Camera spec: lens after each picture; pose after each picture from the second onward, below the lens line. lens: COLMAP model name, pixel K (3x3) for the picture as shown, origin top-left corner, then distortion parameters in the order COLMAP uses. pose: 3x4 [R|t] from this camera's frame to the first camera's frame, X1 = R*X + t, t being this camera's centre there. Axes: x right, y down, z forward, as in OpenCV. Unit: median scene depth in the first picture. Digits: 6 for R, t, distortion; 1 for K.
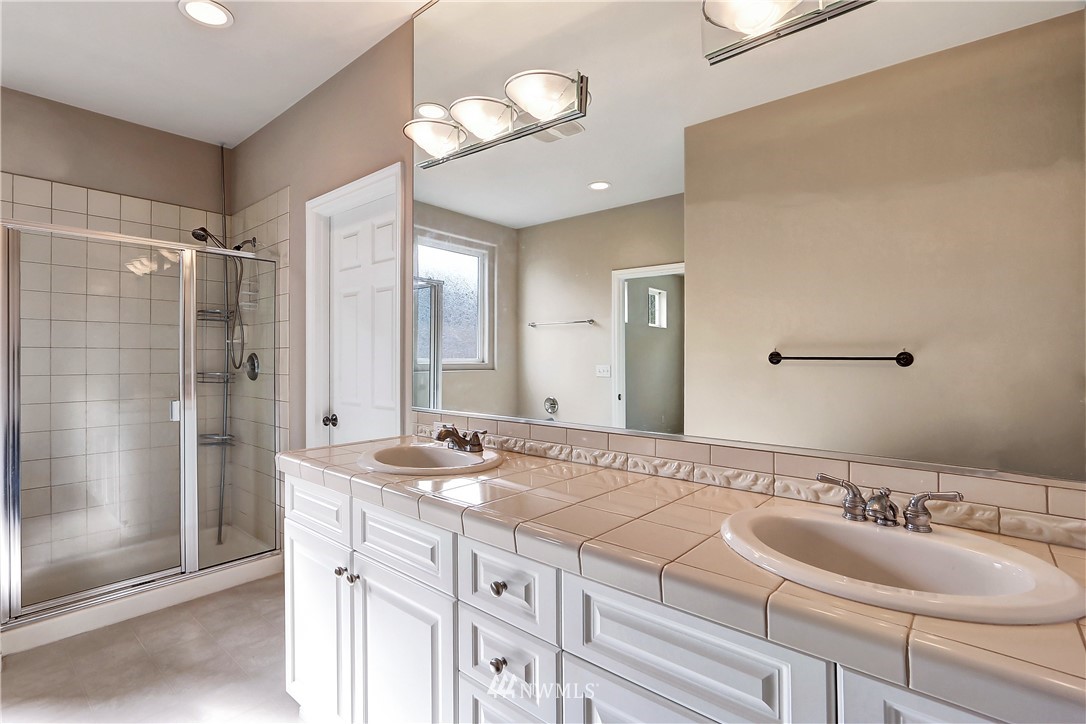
lens RADIAL K [[515.7, 0, 526.8], [0, 515.7, 366.6], [0, 0, 1]] dist [0.000390, -0.000441]
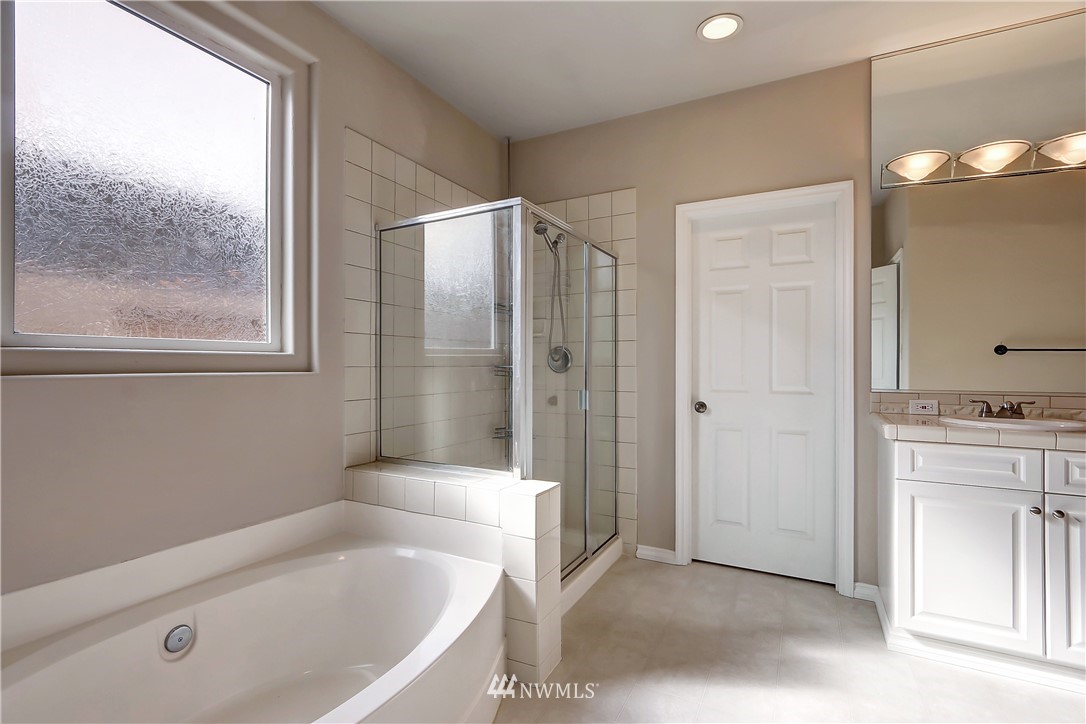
lens RADIAL K [[515.7, 0, 526.8], [0, 515.7, 366.6], [0, 0, 1]] dist [0.000390, -0.000441]
pose [[0.972408, -0.008447, 0.233134, -0.987263], [0.008702, 0.999962, -0.000068, 0.015318], [-0.233124, 0.002095, 0.972445, 0.025087]]
